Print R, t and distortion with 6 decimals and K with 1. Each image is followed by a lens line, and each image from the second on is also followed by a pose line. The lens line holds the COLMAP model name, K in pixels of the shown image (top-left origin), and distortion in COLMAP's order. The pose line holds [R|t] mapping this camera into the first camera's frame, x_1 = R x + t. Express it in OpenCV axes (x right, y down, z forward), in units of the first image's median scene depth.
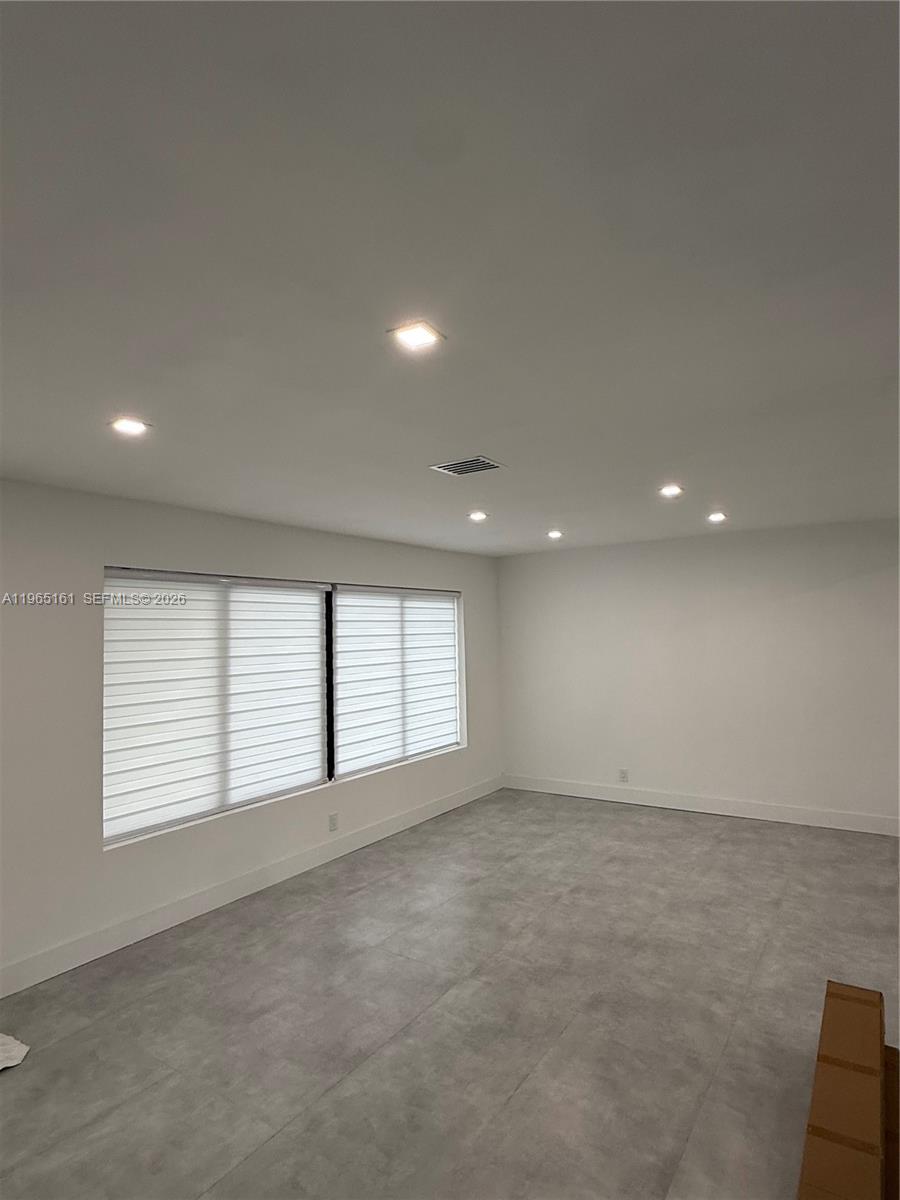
lens RADIAL K [[667.0, 0, 449.7], [0, 667.0, 597.3], [0, 0, 1]] dist [-0.013409, -0.002085]
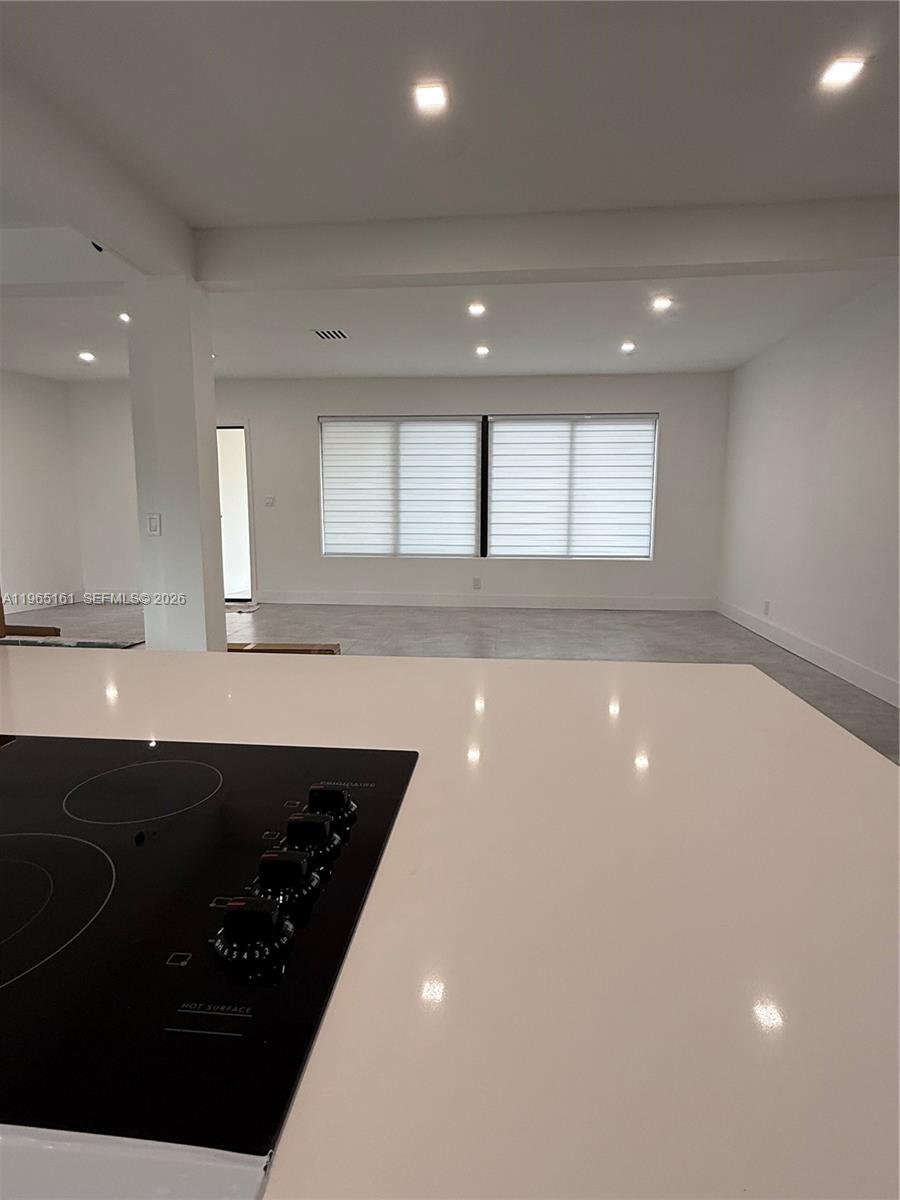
lens RADIAL K [[667.0, 0, 453.8], [0, 667.0, 597.9], [0, 0, 1]] dist [-0.013409, -0.002085]
pose [[0.476164, 0.161480, -0.864402, 1.061536], [0.034171, 0.978854, 0.201684, 0.069821], [0.878692, -0.125572, 0.460578, 0.271547]]
